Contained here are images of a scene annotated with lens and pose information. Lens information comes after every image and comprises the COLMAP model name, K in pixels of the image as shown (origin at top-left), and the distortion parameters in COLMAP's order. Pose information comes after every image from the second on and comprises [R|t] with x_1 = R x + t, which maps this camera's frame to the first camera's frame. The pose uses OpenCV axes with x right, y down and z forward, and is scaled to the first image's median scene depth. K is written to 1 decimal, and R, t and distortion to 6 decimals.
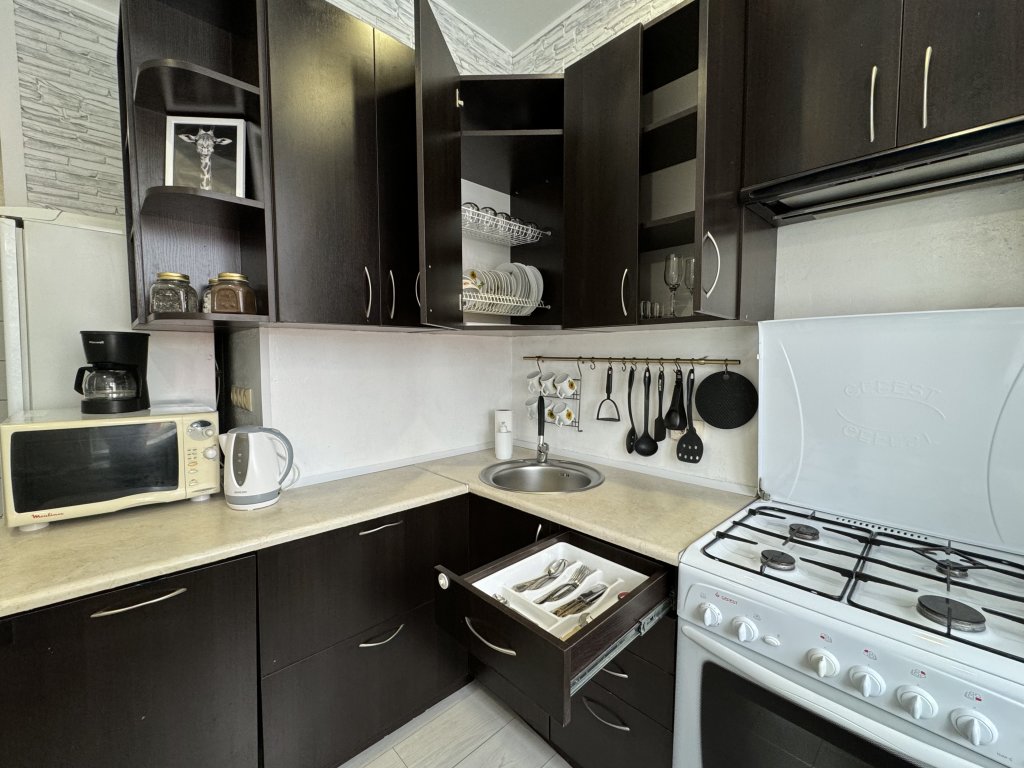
lens RADIAL K [[434.9, 0, 509.9], [0, 434.9, 381.3], [0, 0, 1]] dist [-0.001948, 0.000112]
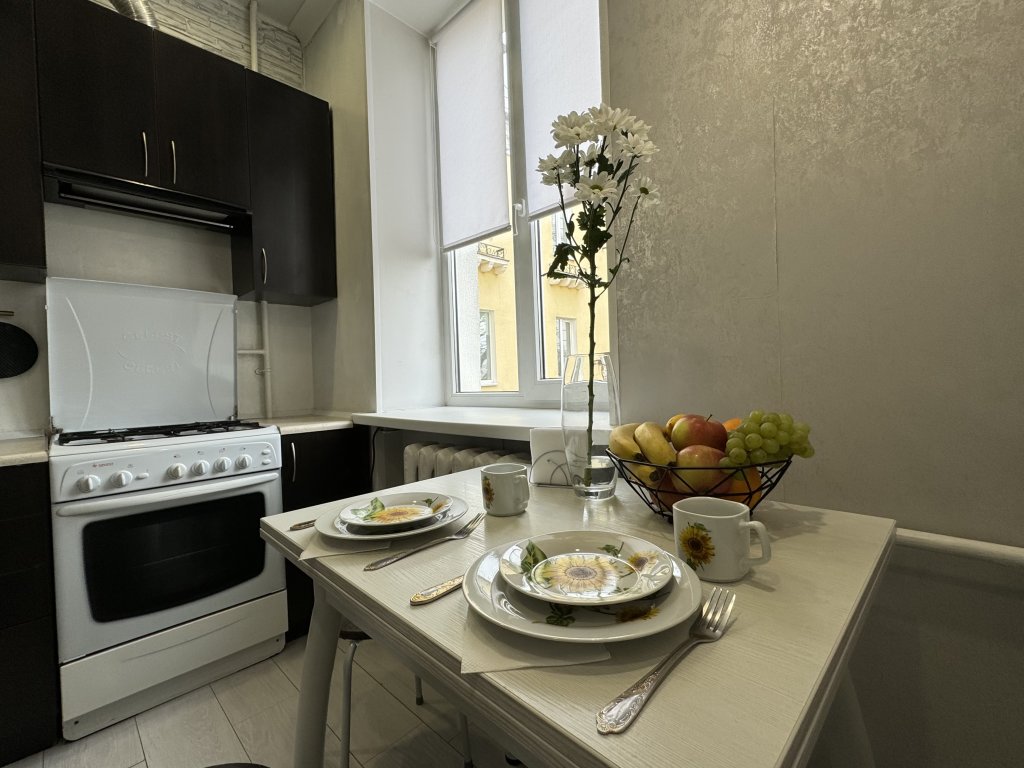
lens RADIAL K [[445.9, 0, 514.4], [0, 445.9, 383.7], [0, 0, 1]] dist [-0.006245, 0.001212]
pose [[-0.046782, -0.015590, 0.998783, -0.575024], [0.095810, 0.995198, 0.020021, 0.206126], [-0.994300, 0.096630, -0.045063, -0.148883]]
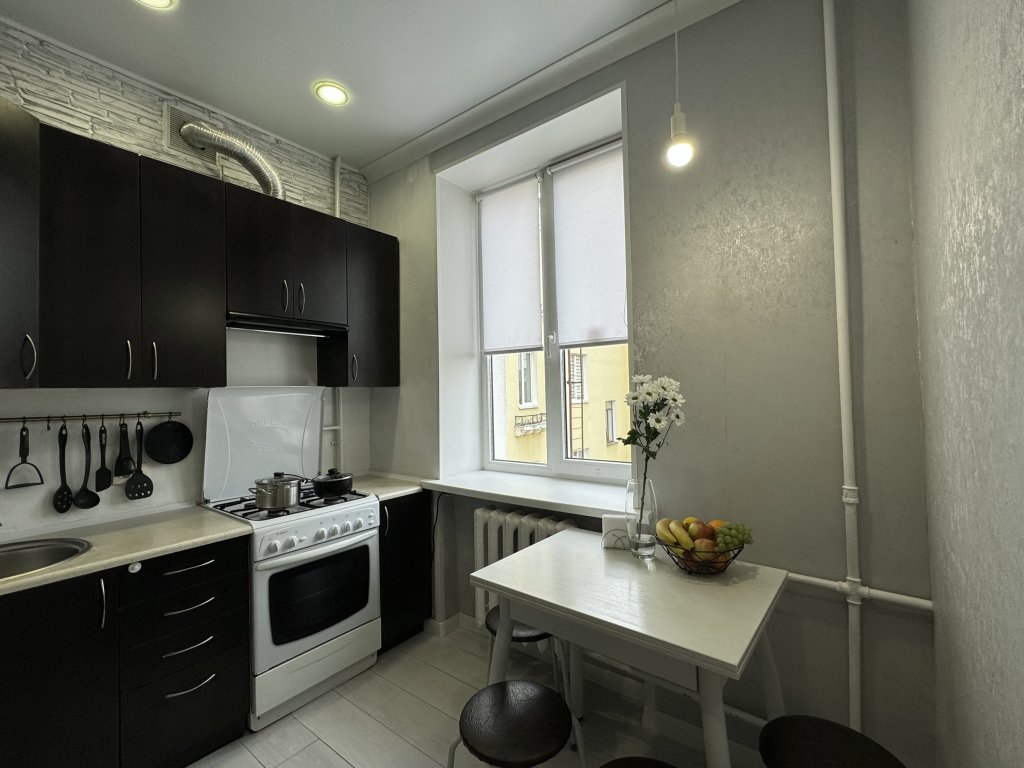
lens RADIAL K [[450.1, 0, 511.3], [0, 450.1, 383.8], [0, 0, 1]] dist [-0.004037, 0.000345]
pose [[-0.161519, 0.021158, 0.986643, -1.009766], [0.080875, 0.996691, -0.008134, -0.039770], [-0.983550, 0.078481, -0.162695, 0.159320]]
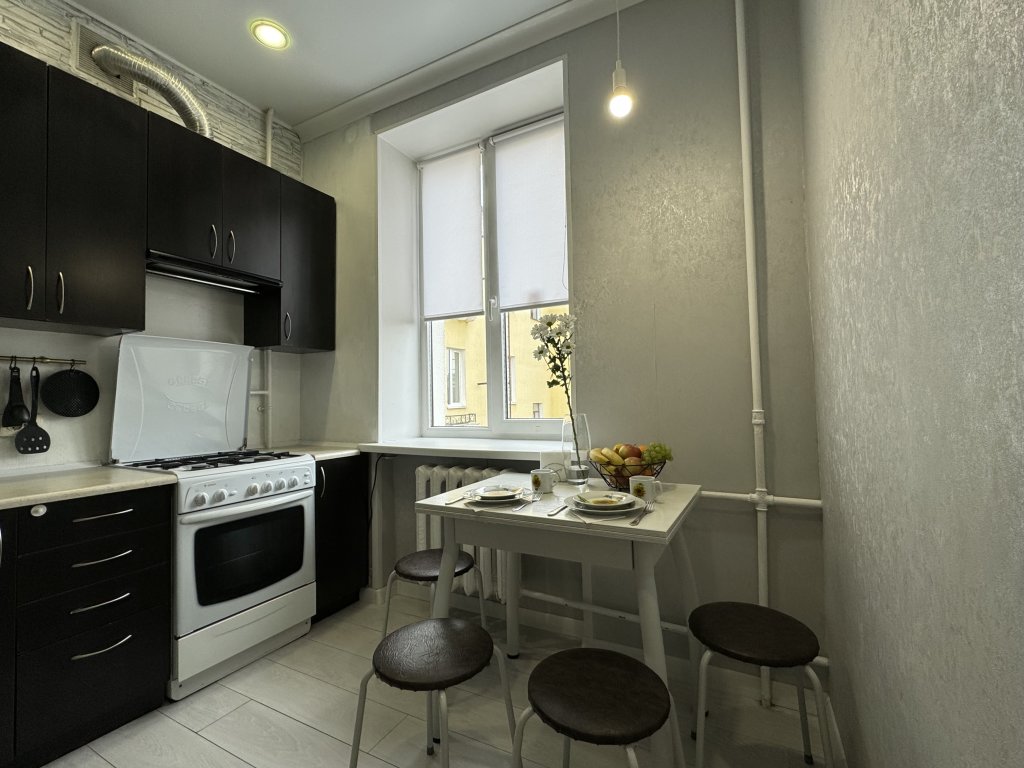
lens RADIAL K [[456.9, 0, 512.7], [0, 456.9, 383.7], [0, 0, 1]] dist [-0.003781, 0.000100]
pose [[-0.321786, 0.036978, 0.946090, -1.048893], [0.076247, 0.997004, -0.013035, 0.120129], [-0.943737, 0.067942, -0.323641, 0.237225]]
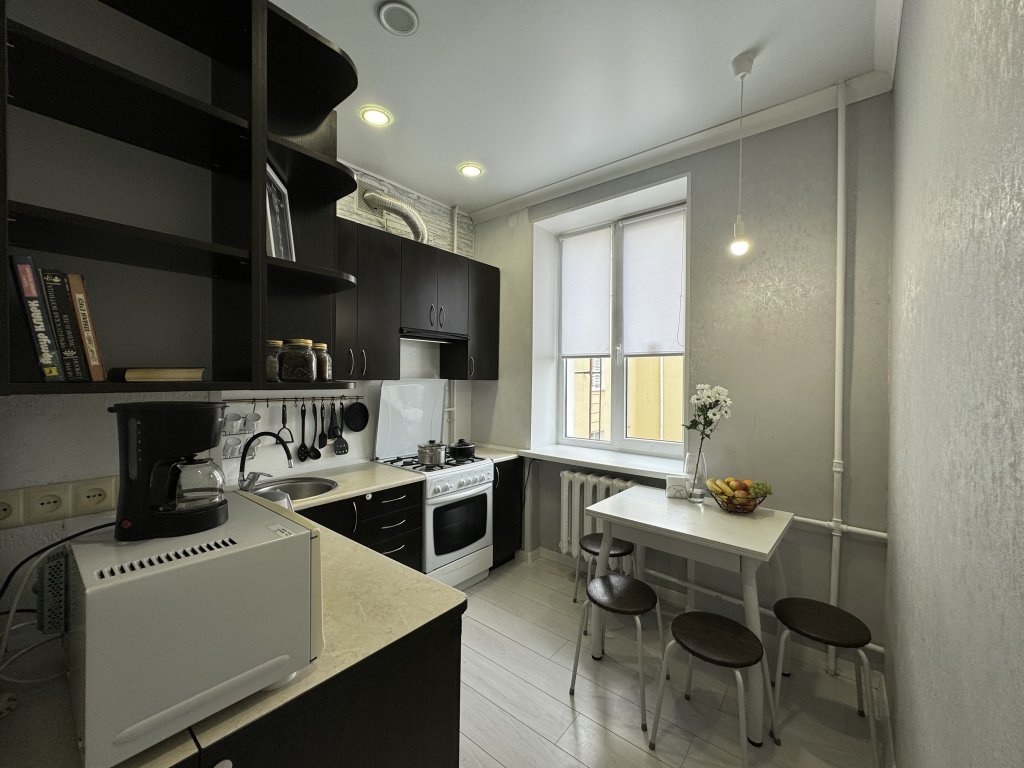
lens RADIAL K [[410.3, 0, 511.0], [0, 410.3, 384.1], [0, 0, 1]] dist [-0.003282, -0.000097]
pose [[-0.125233, -0.017271, 0.991977, -1.353528], [0.052206, 0.998349, 0.023973, -0.107679], [-0.990753, 0.054790, -0.124125, 0.509110]]
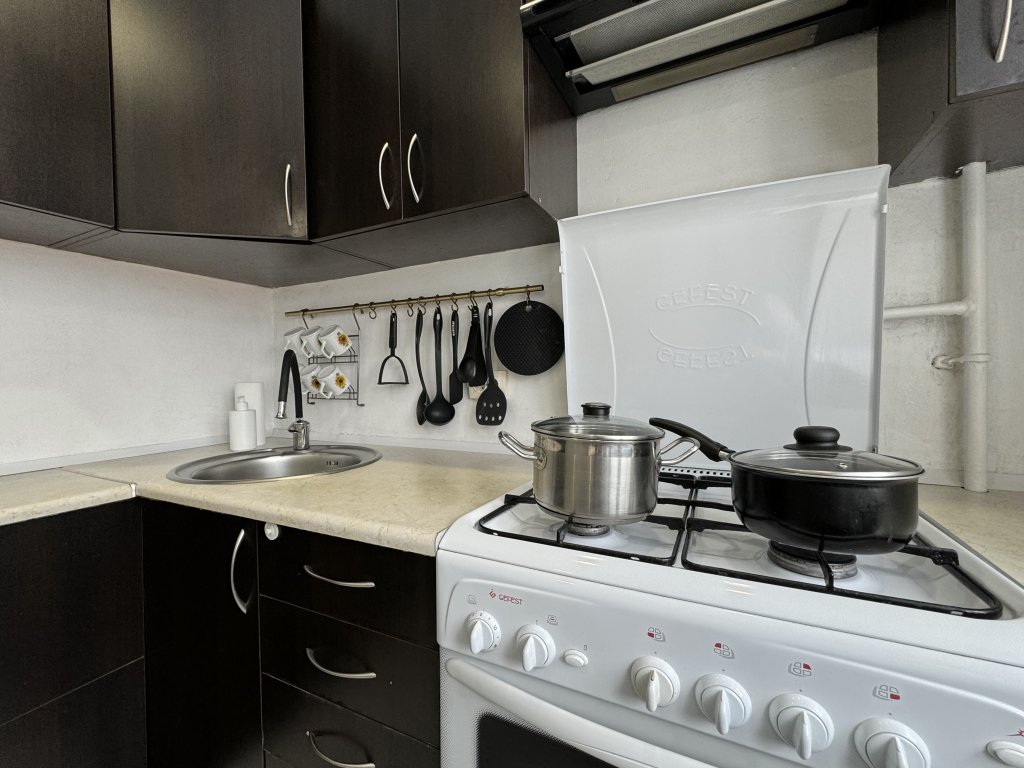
lens RADIAL K [[434.9, 0, 511.3], [0, 434.9, 381.9], [0, 0, 1]] dist [-0.001948, 0.000112]
pose [[0.940966, -0.020736, 0.337864, 0.191739], [0.037696, 0.998333, -0.043713, 0.146573], [-0.336395, 0.053869, 0.940179, 0.268858]]
